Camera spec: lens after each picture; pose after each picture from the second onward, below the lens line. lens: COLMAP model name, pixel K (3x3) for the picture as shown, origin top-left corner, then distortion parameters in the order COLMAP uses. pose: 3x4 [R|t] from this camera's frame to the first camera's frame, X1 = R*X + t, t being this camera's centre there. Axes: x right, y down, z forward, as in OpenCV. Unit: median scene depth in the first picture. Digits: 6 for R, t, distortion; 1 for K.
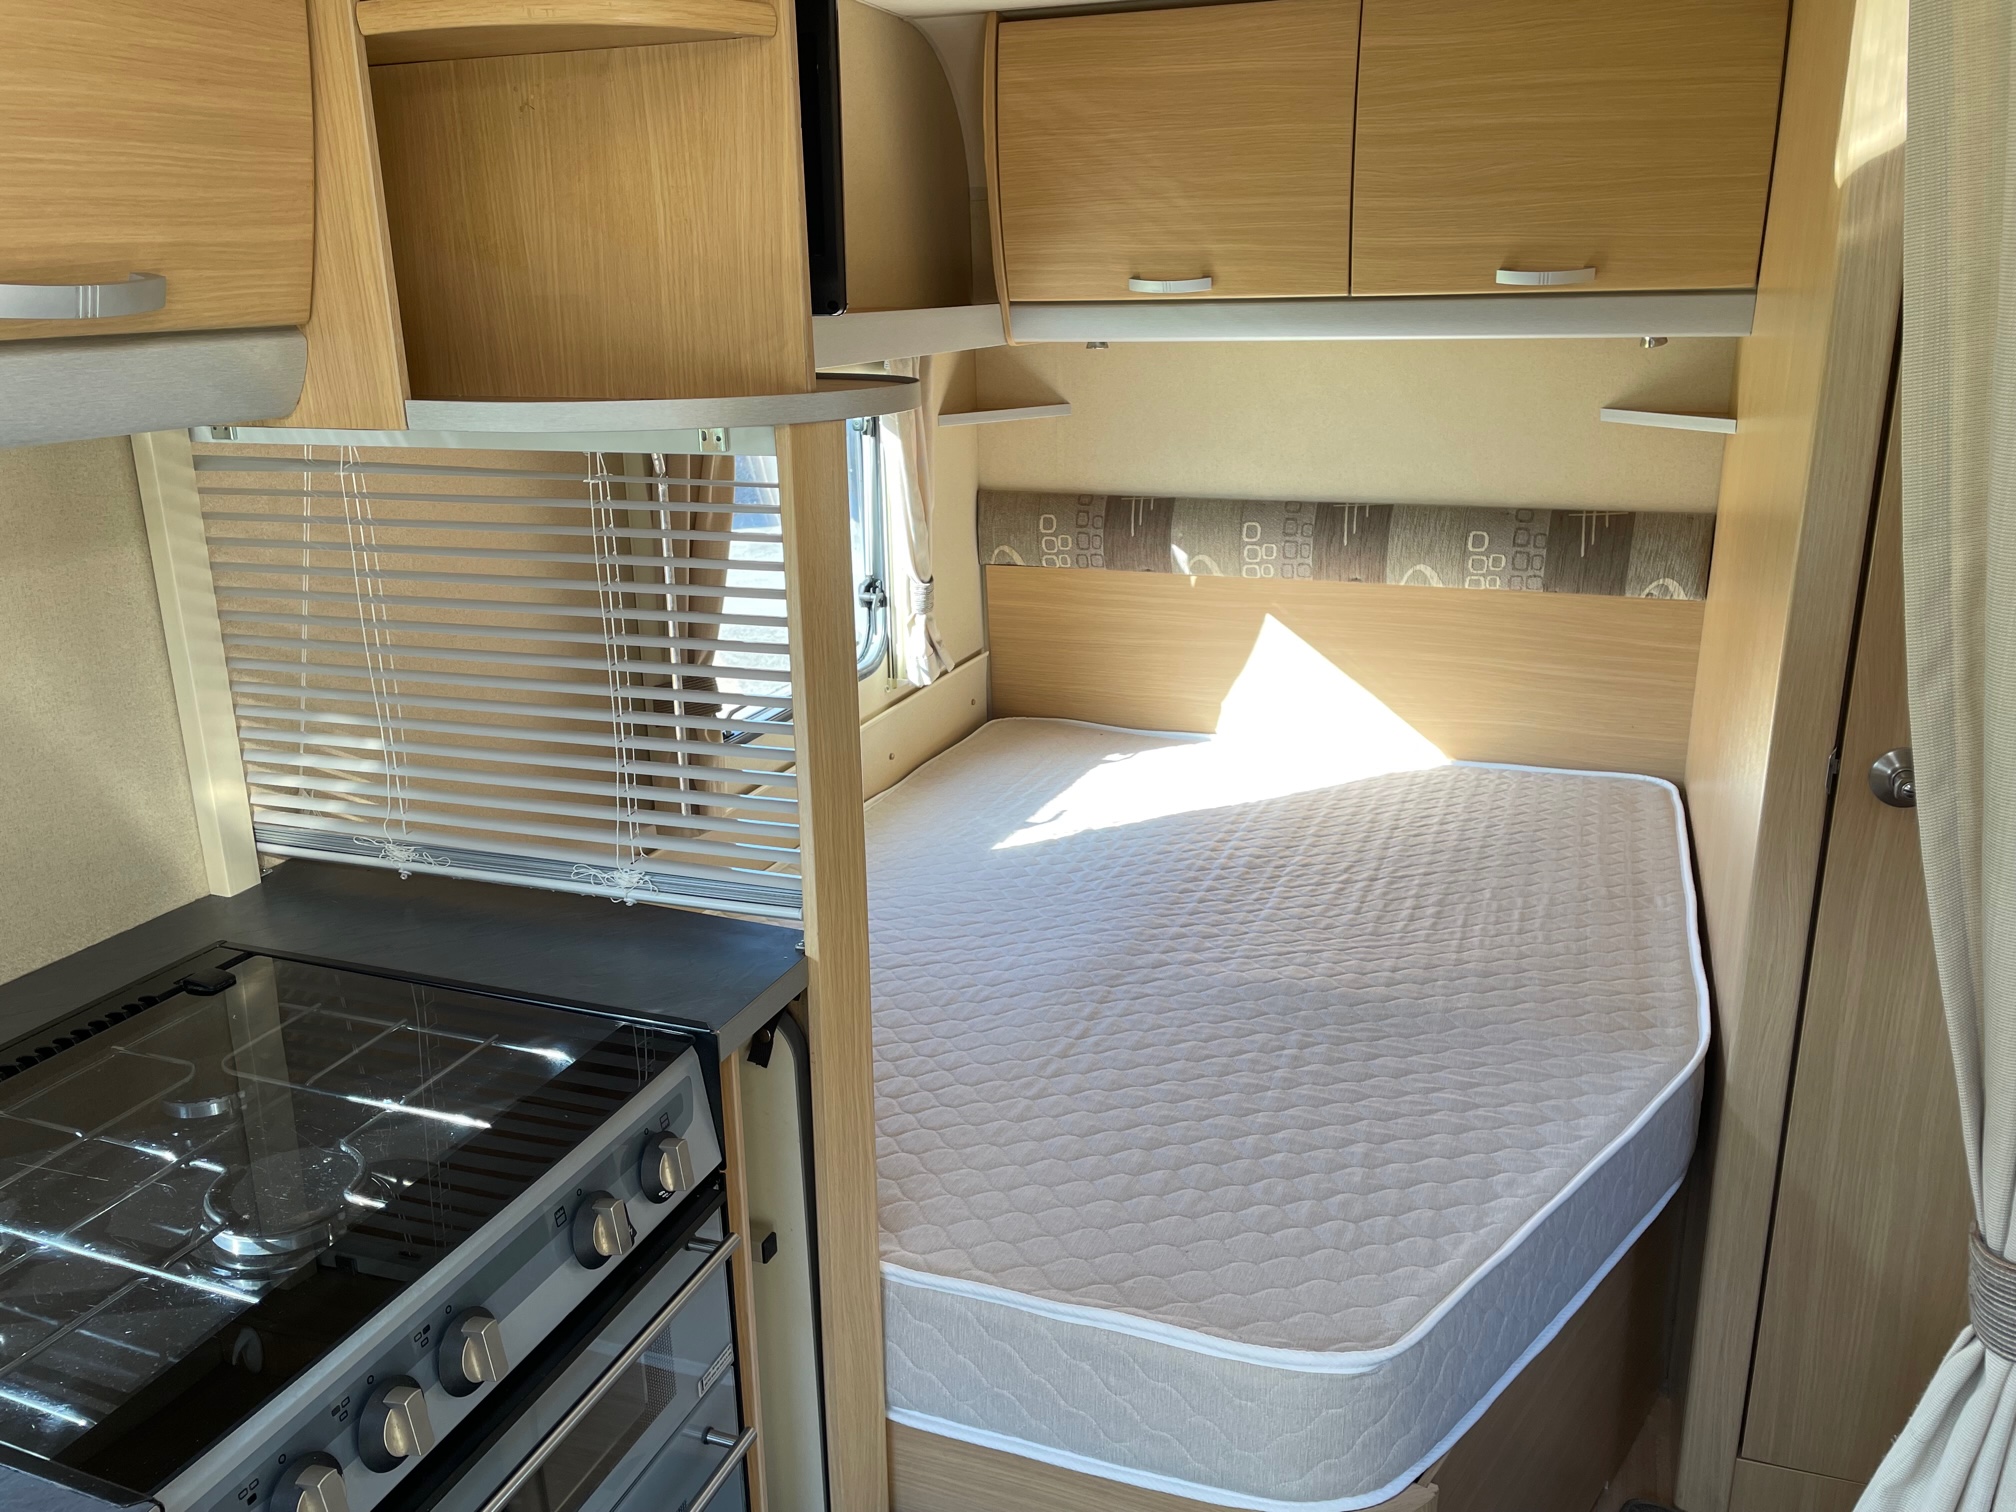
lens RADIAL K [[1516.9, 0, 997.7], [0, 1516.9, 735.7], [0, 0, 1]] dist [0.084560, -0.111078]
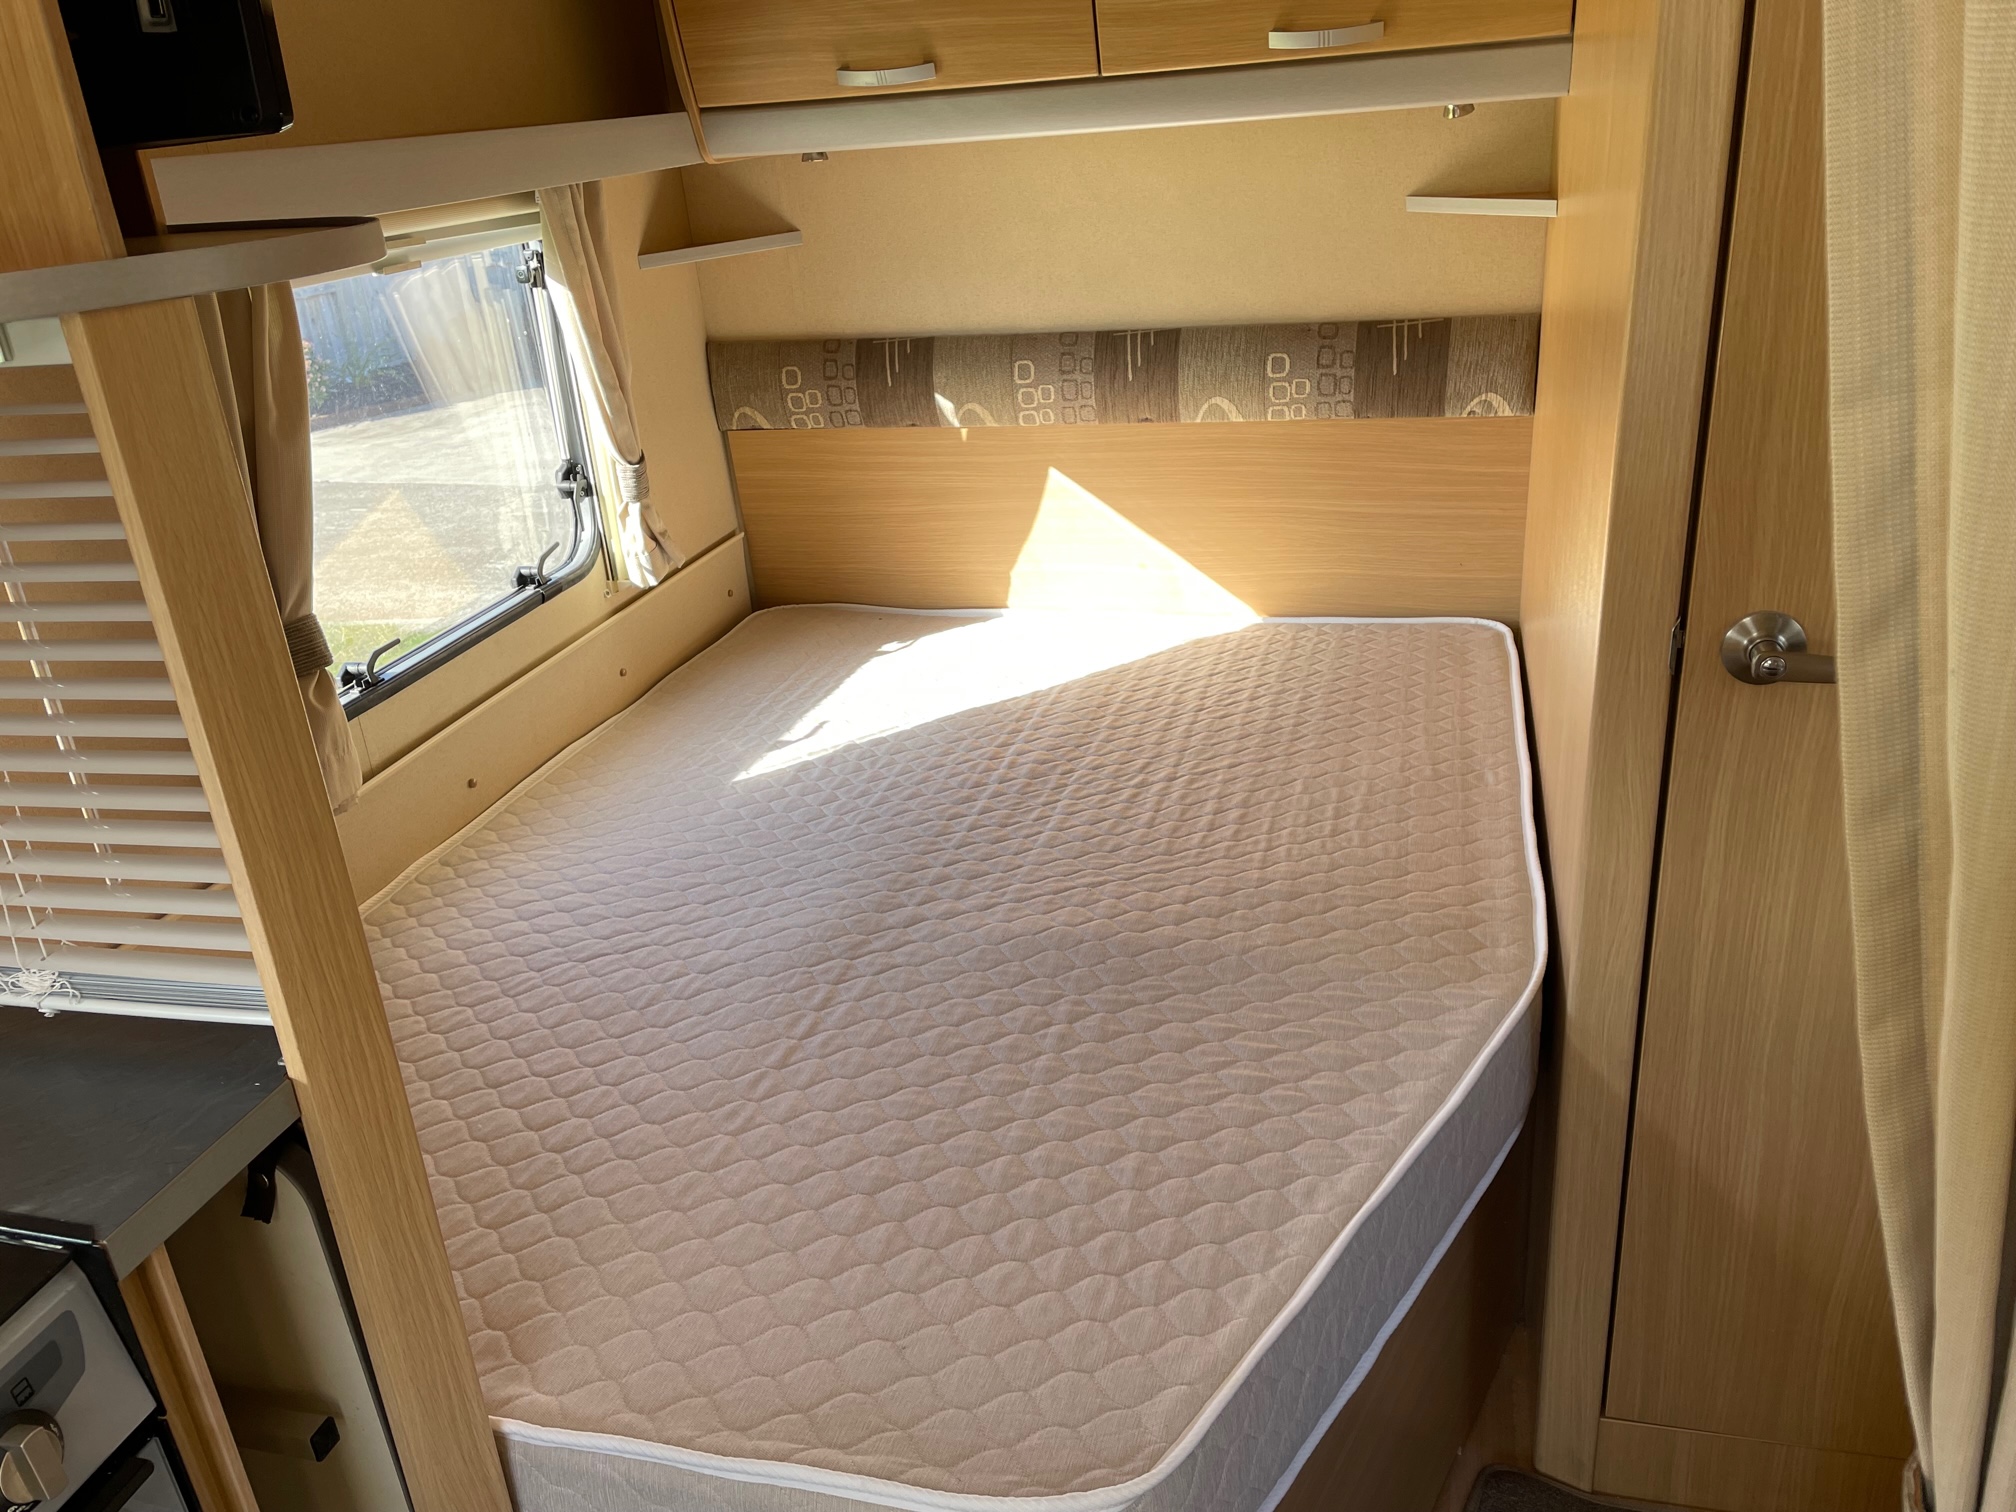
lens RADIAL K [[1516.9, 0, 988.0], [0, 1516.9, 739.7], [0, 0, 1]] dist [0.084560, -0.111078]
pose [[0.993619, -0.091229, 0.066321, 0.142146], [0.083333, 0.990049, 0.113397, -0.055449], [-0.076006, -0.107146, 0.991334, 0.253319]]
